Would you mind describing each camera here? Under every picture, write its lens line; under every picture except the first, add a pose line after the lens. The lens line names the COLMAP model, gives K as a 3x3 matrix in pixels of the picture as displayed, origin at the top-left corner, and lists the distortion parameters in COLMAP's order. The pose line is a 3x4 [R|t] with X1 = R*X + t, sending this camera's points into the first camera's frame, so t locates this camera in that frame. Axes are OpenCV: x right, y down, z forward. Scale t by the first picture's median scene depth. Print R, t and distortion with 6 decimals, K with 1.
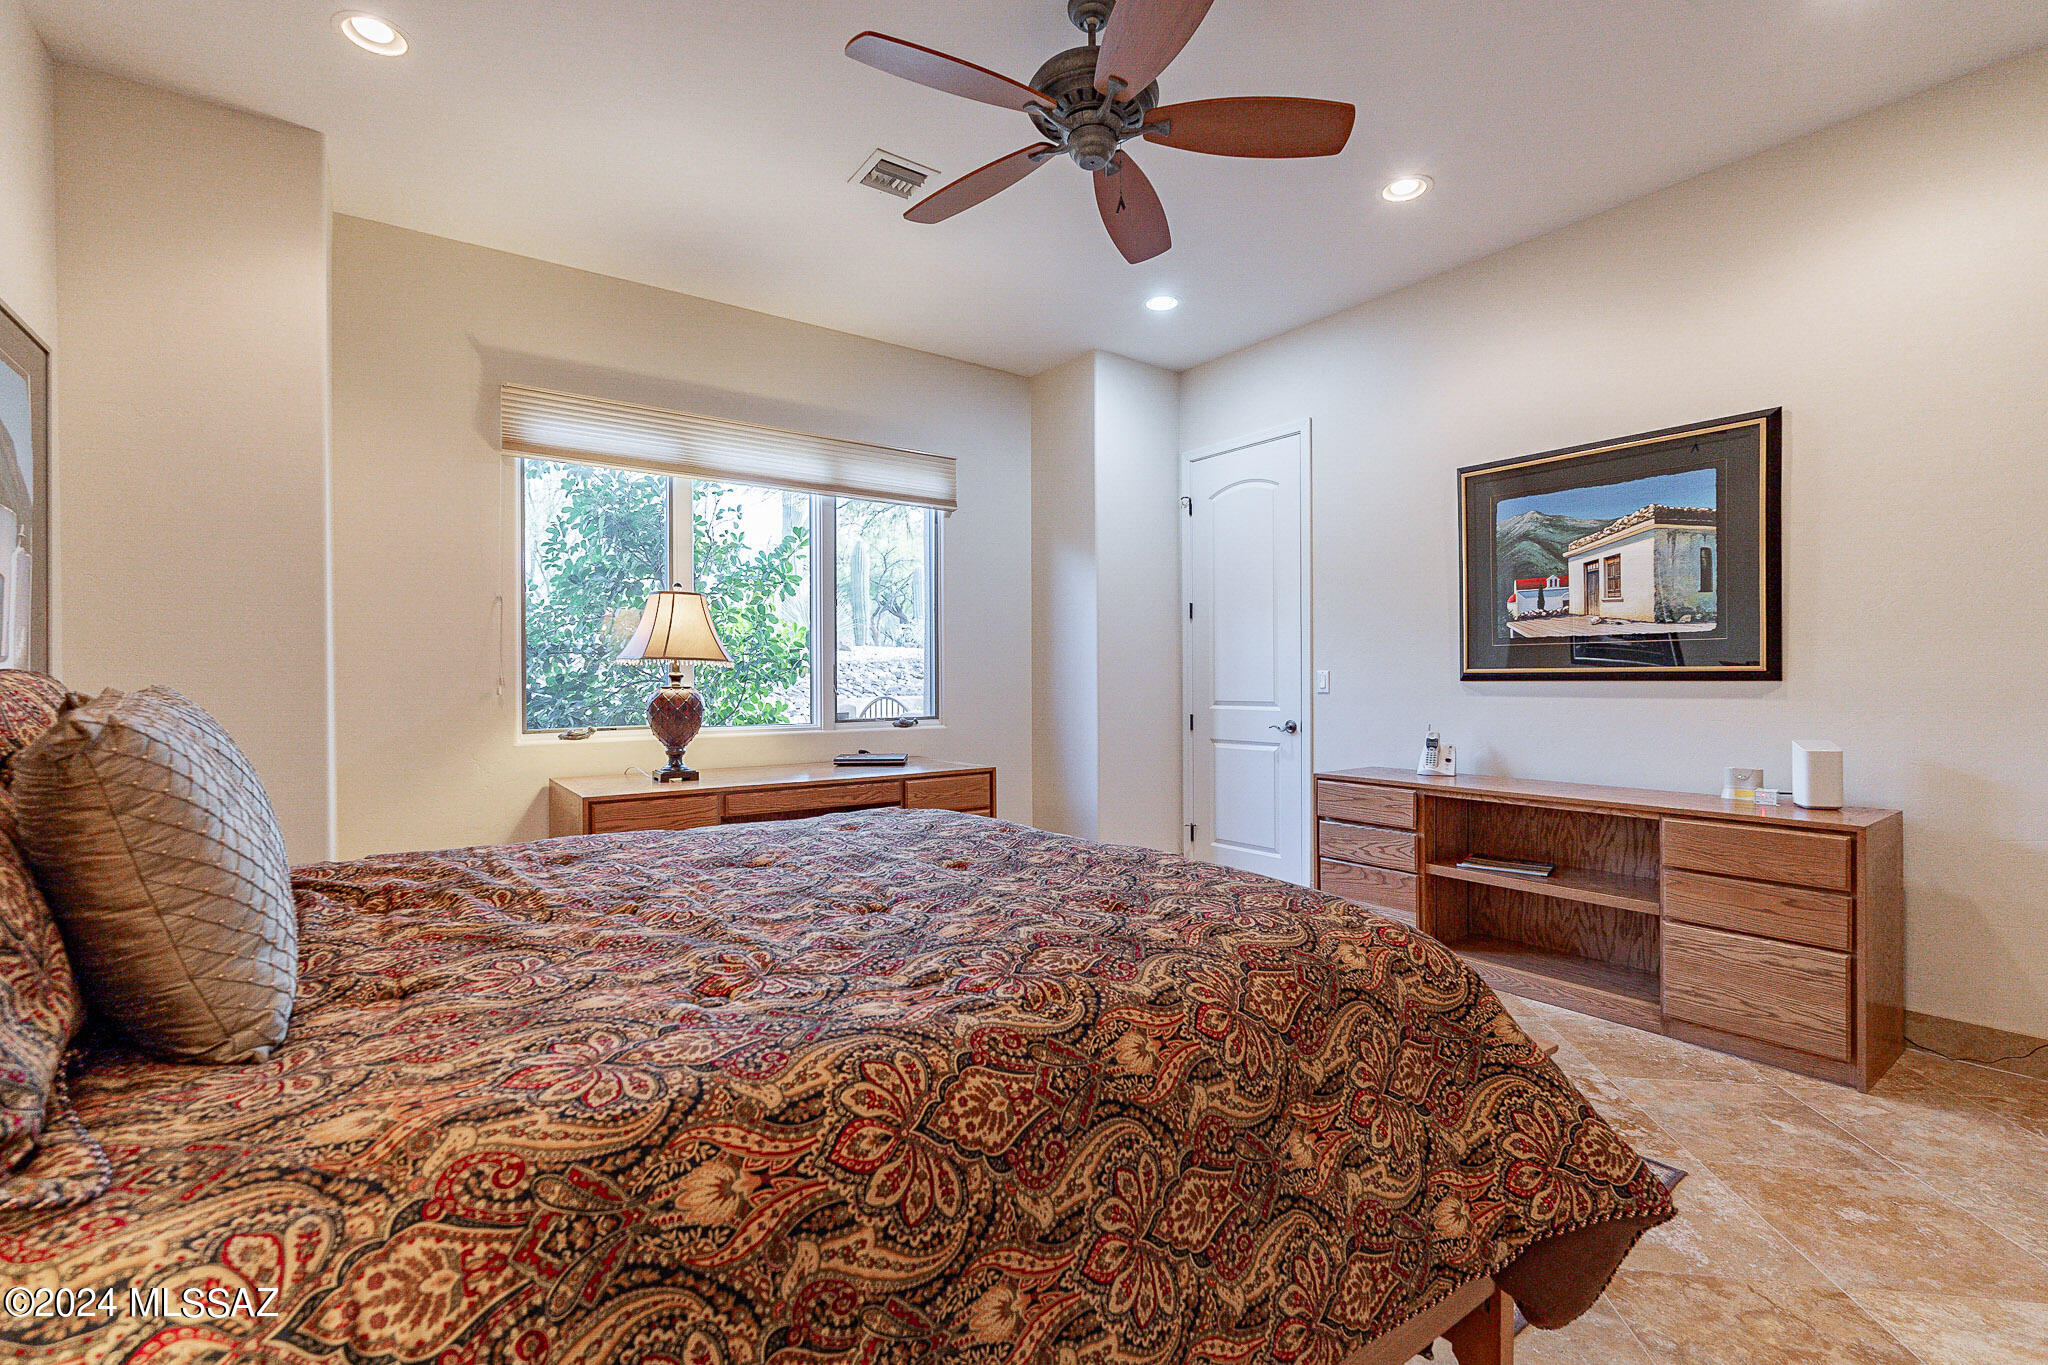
lens RADIAL K [[916.6, 0, 1020.5], [0, 916.6, 676.5], [0, 0, 1]] dist [0.002448, -0.000162]
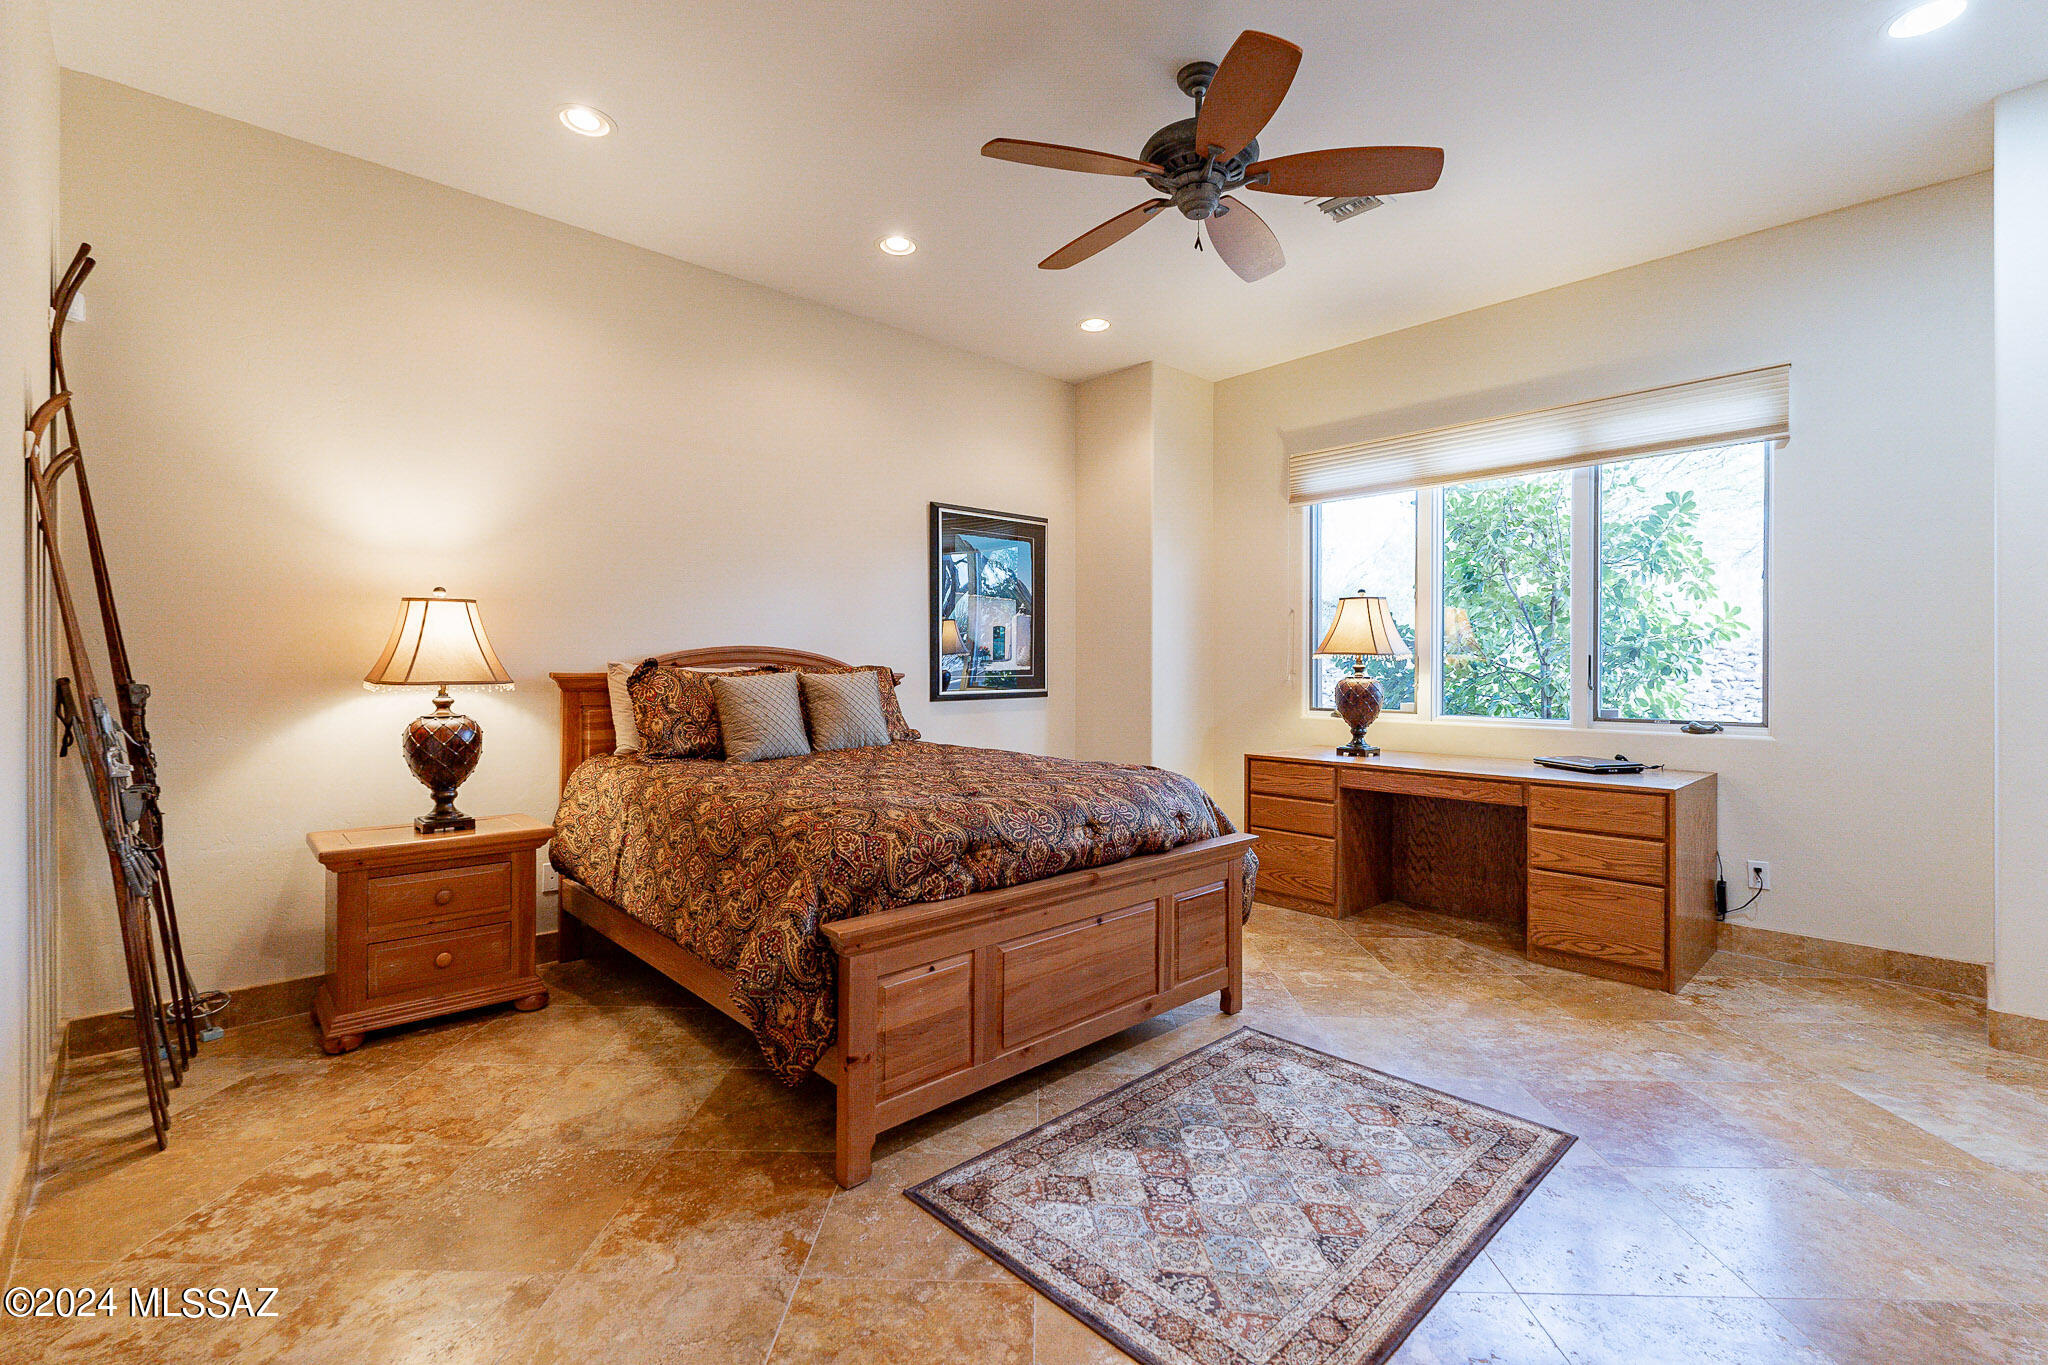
lens RADIAL K [[916.6, 0, 1019.6], [0, 916.6, 670.0], [0, 0, 1]] dist [0.002448, -0.000162]
pose [[0.108913, 0.004539, -0.994041, 0.672873], [-0.001273, 0.999989, 0.004427, -0.002149], [0.994050, 0.000784, 0.108918, 0.387354]]
